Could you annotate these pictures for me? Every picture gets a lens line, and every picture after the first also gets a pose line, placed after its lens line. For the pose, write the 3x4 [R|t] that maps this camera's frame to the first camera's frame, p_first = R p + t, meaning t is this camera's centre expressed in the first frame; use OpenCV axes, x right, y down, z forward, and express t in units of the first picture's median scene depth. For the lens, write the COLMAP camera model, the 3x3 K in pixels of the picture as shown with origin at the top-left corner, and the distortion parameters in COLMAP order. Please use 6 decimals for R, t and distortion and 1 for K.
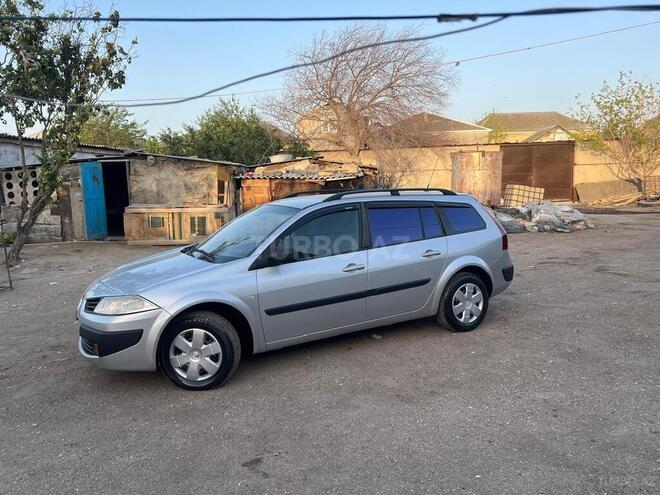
lens RADIAL K [[524.2, 0, 330.0], [0, 524.2, 247.5], [0, 0, 1]] dist [0.057544, -0.071336]
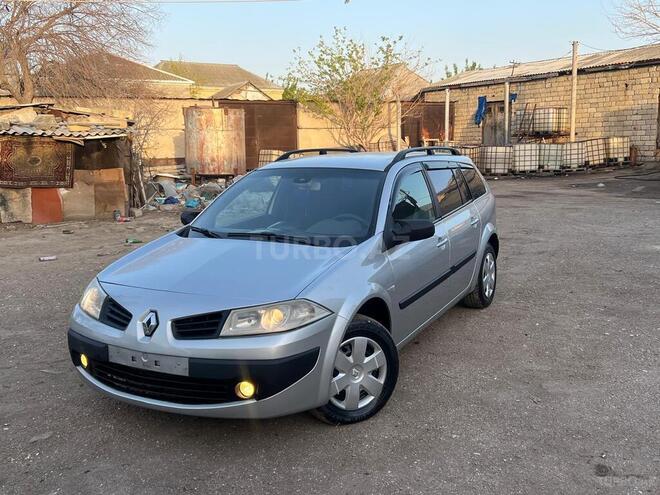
lens RADIAL K [[658.9, 0, 330.0], [0, 658.9, 247.5], [0, 0, 1]] dist [0.102072, -0.204118]
pose [[0.831330, -0.074254, 0.550797, -0.231151], [0.060217, 0.997235, 0.043553, -0.002801], [-0.552507, -0.003040, 0.833502, 0.080024]]
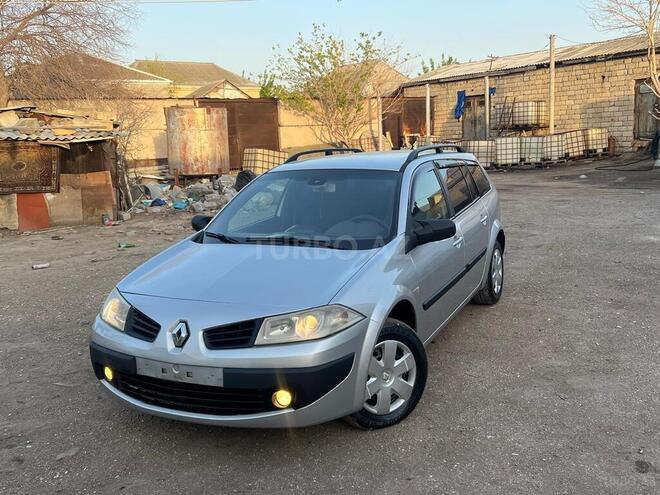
lens RADIAL K [[658.9, 0, 334.8], [0, 658.9, 246.6], [0, 0, 1]] dist [0.101164, -0.200476]
pose [[0.806573, -0.098985, 0.582788, -0.245275], [0.085530, 0.995048, 0.050634, -0.007099], [-0.584915, 0.009006, 0.811045, 0.093752]]
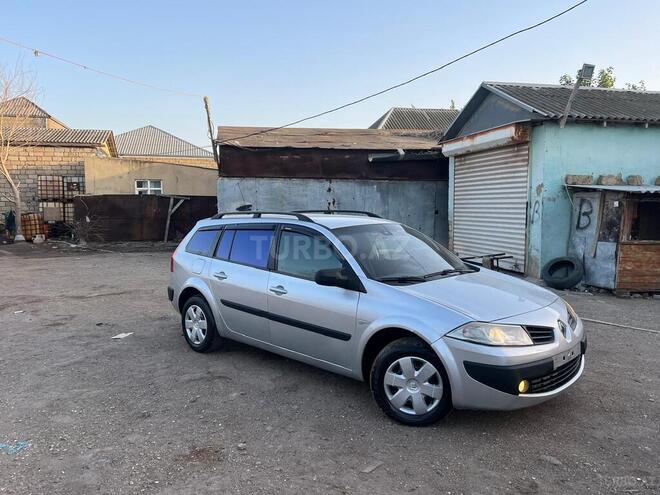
lens RADIAL K [[524.7, 0, 337.0], [0, 524.7, 246.9], [0, 0, 1]] dist [0.049167, -0.051987]
pose [[-0.318037, -0.046740, 0.946925, -0.377107], [0.128441, 0.987452, 0.091879, -0.051666], [-0.939338, 0.150845, -0.308043, 0.518106]]
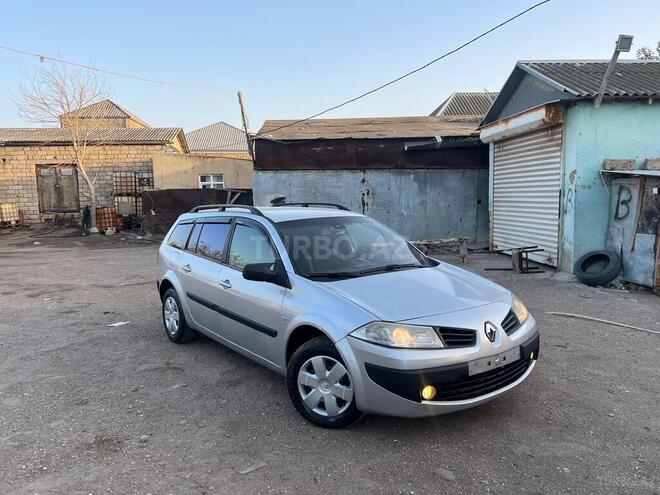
lens RADIAL K [[524.2, 0, 330.0], [0, 524.2, 247.5], [0, 0, 1]] dist [0.057544, -0.071336]
pose [[-0.154182, -0.065061, 0.985898, -0.388209], [0.142586, 0.985920, 0.087361, -0.040893], [-0.977700, 0.154045, -0.142734, 0.431772]]
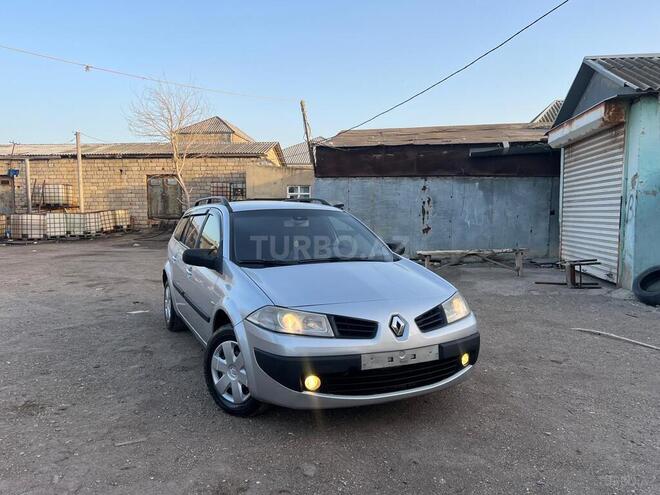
lens RADIAL K [[524.2, 0, 330.0], [0, 524.2, 247.5], [0, 0, 1]] dist [0.057544, -0.071336]
pose [[0.057491, -0.036799, 0.997668, -0.385635], [0.117642, 0.992608, 0.029833, -0.012570], [-0.991391, 0.115653, 0.061395, 0.337372]]
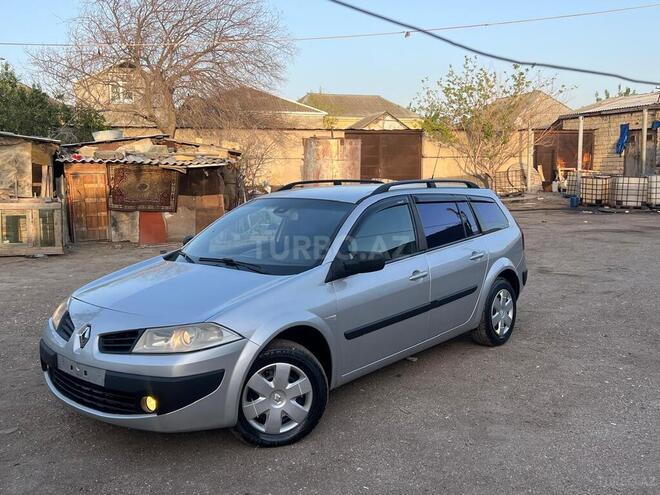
lens RADIAL K [[658.9, 0, 334.8], [0, 658.9, 246.6], [0, 0, 1]] dist [0.101164, -0.200476]
pose [[0.932866, -0.020256, 0.359654, -0.153664], [0.024851, 0.999658, -0.008159, -0.000208], [-0.359365, 0.016549, 0.933050, 0.028573]]
